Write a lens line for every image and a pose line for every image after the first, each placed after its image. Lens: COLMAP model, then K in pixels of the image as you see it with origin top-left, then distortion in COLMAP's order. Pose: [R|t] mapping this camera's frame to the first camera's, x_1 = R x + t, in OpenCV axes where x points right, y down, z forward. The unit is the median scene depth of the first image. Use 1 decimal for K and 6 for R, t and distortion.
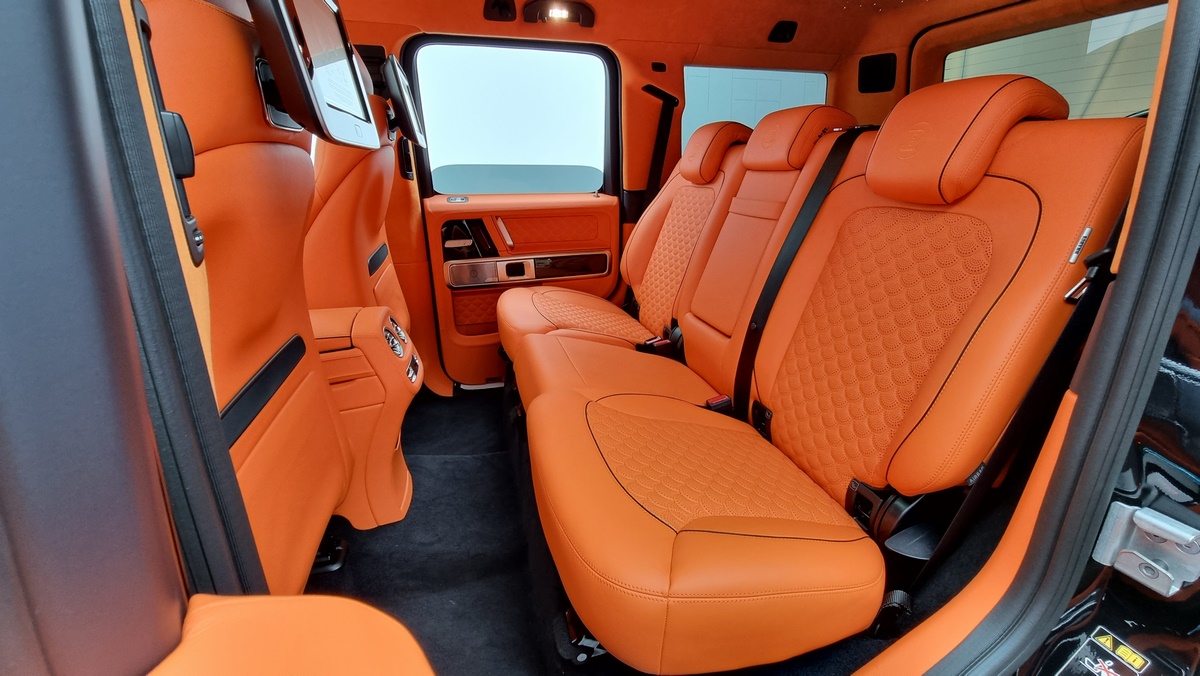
lens RADIAL K [[494.8, 0, 598.6], [0, 494.8, 336.9], [0, 0, 1]] dist [-0.007576, -0.000220]
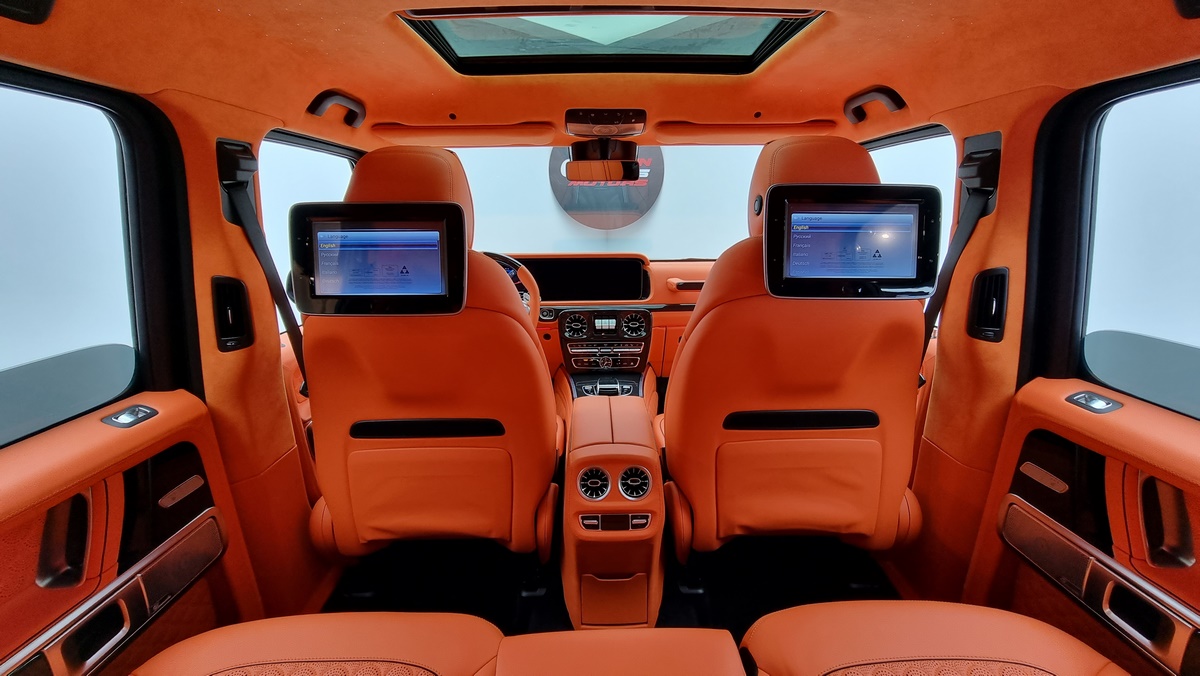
lens RADIAL K [[494.8, 0, 600.4], [0, 494.8, 337.9], [0, 0, 1]] dist [-0.007576, -0.000220]
pose [[-0.246680, 0.244786, -0.937672, 0.259453], [-0.314071, 0.895157, 0.316312, -0.333192], [0.916793, 0.372523, -0.143937, 0.610275]]
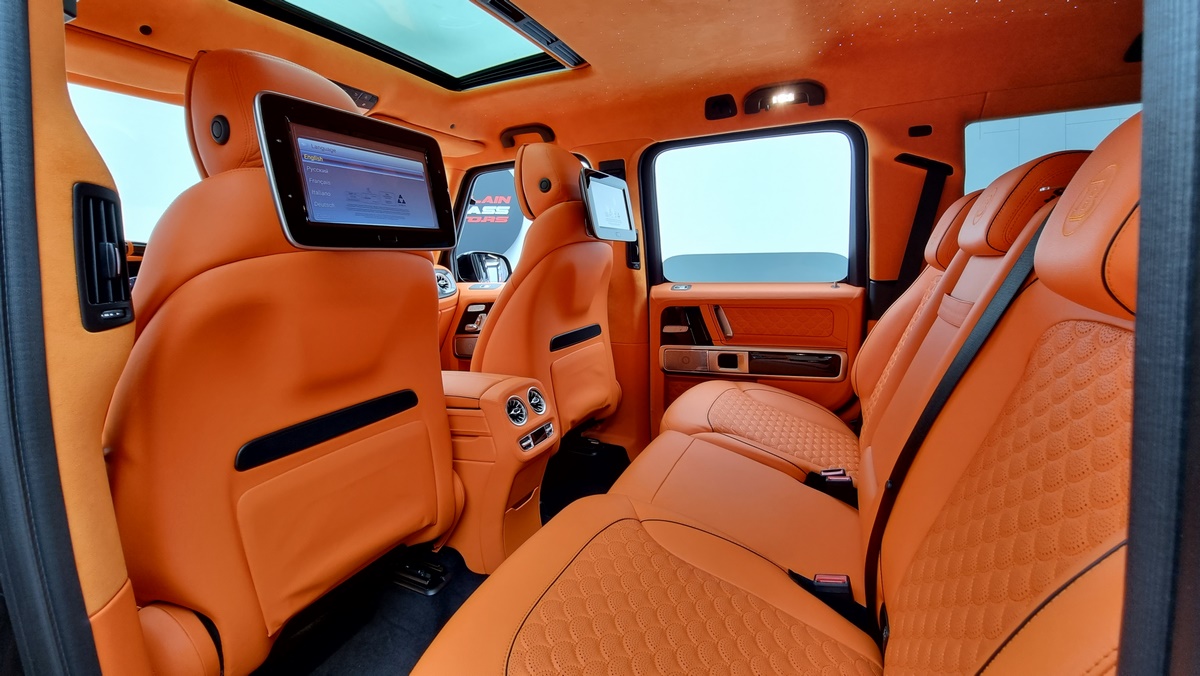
lens RADIAL K [[494.8, 0, 601.9], [0, 494.8, 336.6], [0, 0, 1]] dist [-0.007576, -0.000220]
pose [[0.761101, 0.082675, -0.643343, 0.258562], [-0.187053, 0.977682, -0.095651, -0.048680], [0.621077, 0.193139, 0.759579, 0.135943]]
